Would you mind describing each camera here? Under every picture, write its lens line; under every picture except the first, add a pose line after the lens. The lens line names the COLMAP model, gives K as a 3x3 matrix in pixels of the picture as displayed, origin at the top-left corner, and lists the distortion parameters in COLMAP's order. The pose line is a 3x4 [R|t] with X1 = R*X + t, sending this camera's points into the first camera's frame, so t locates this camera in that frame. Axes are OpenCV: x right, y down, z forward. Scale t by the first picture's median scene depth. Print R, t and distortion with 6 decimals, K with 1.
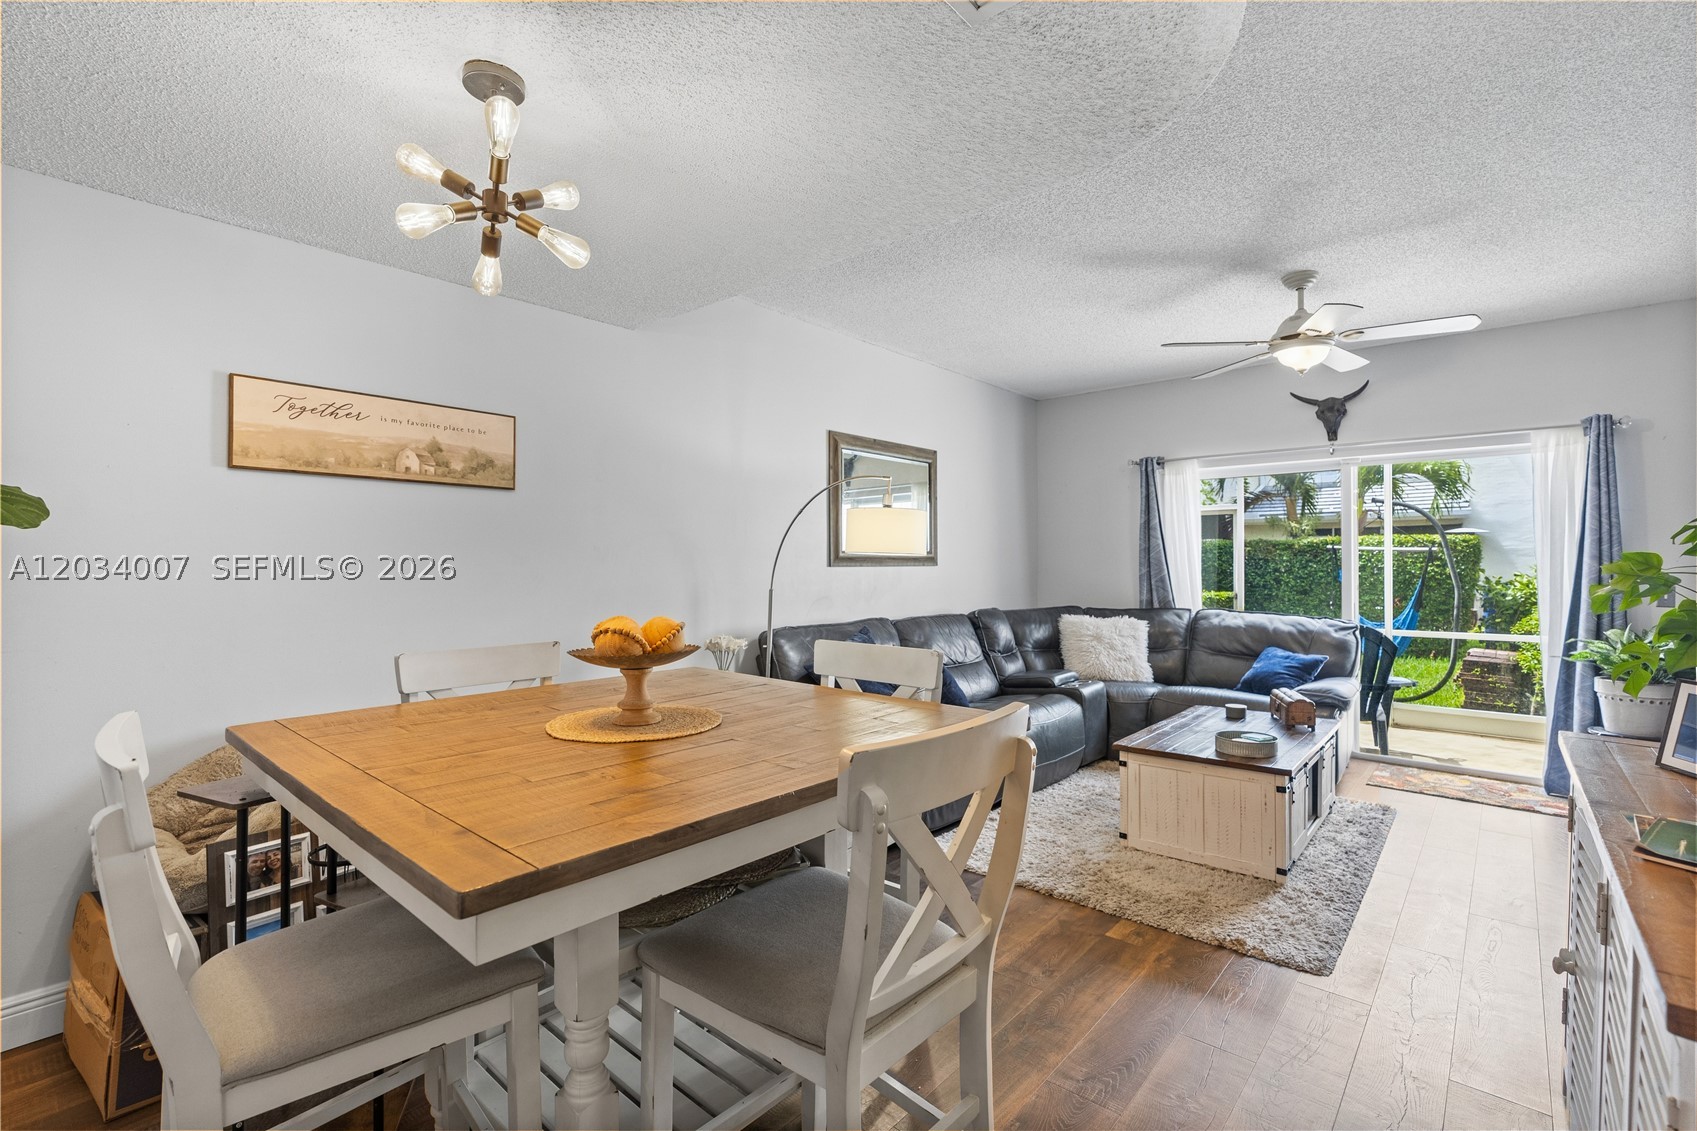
lens RADIAL K [[759.0, 0, 849.8], [0, 759.0, 561.4], [0, 0, 1]] dist [-0.002998, 0.000466]
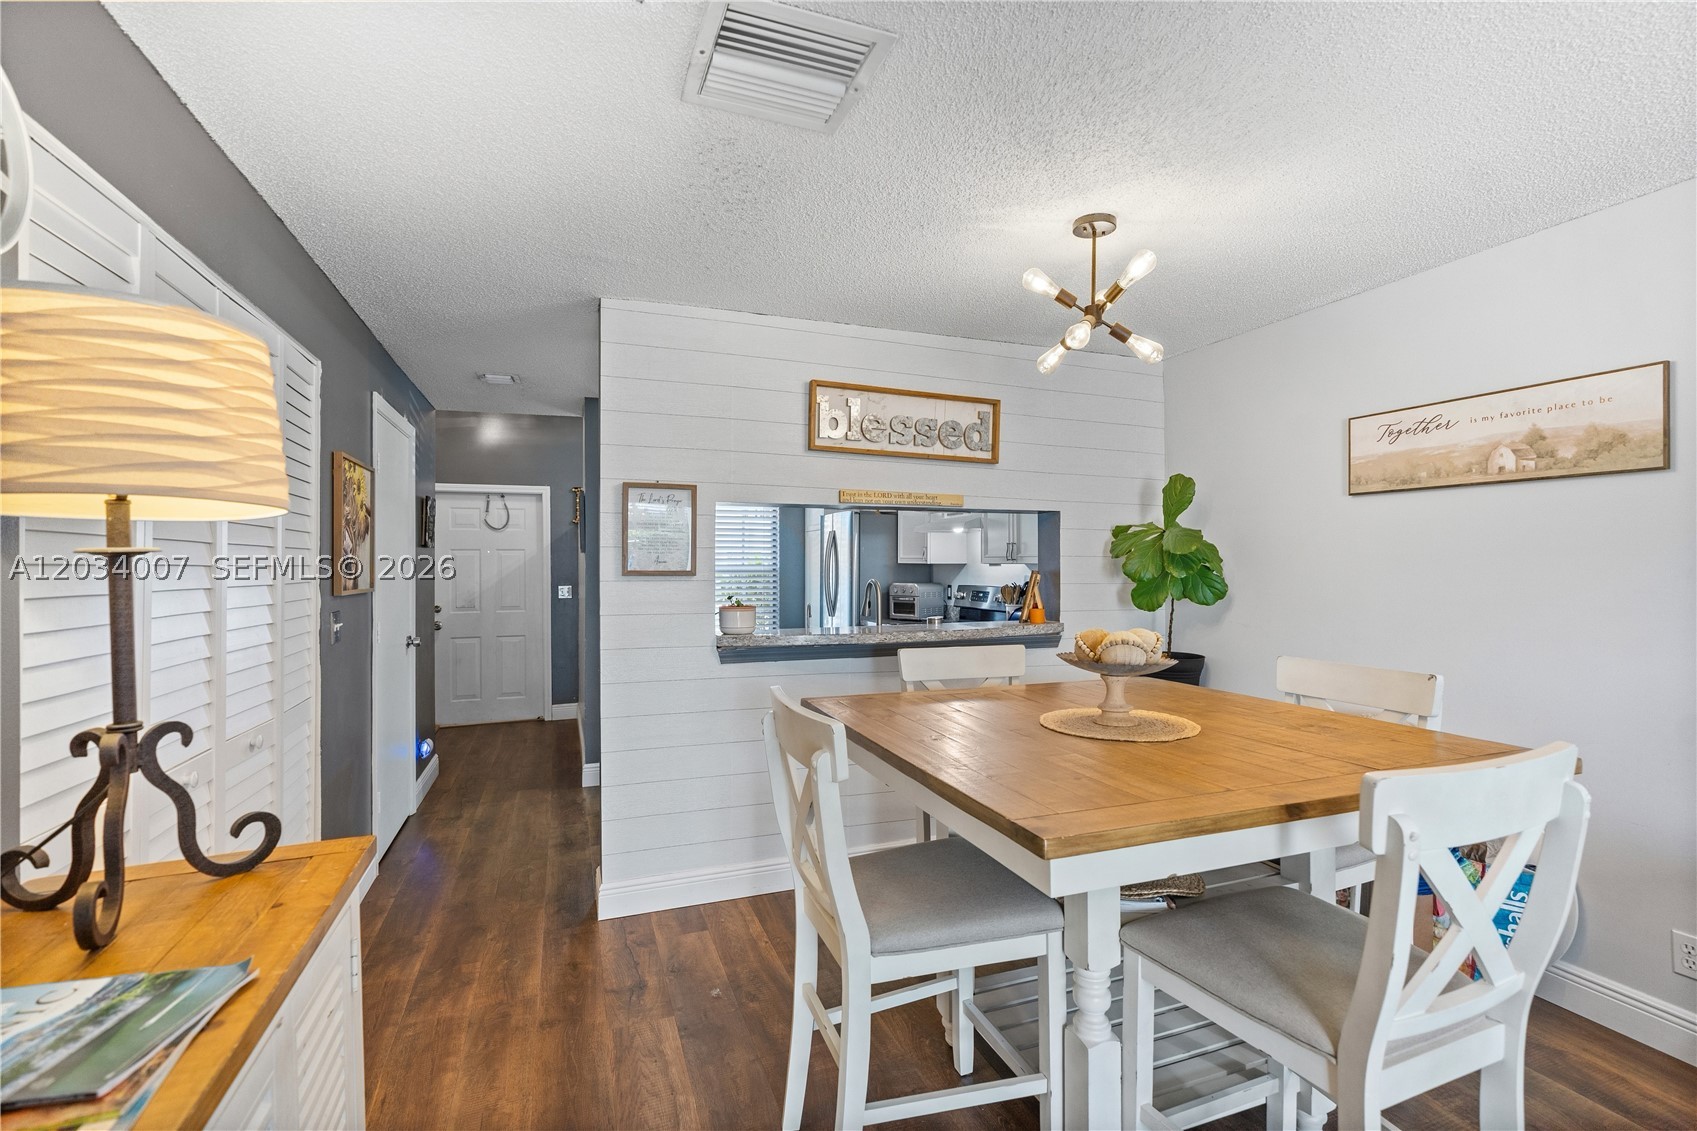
lens RADIAL K [[759.0, 0, 849.8], [0, 759.0, 561.4], [0, 0, 1]] dist [-0.002998, 0.000466]
pose [[-0.477394, -0.002053, -0.878687, 0.319882], [0.006116, 0.999965, -0.005659, -0.007592], [0.878668, -0.008075, -0.477365, 0.431488]]
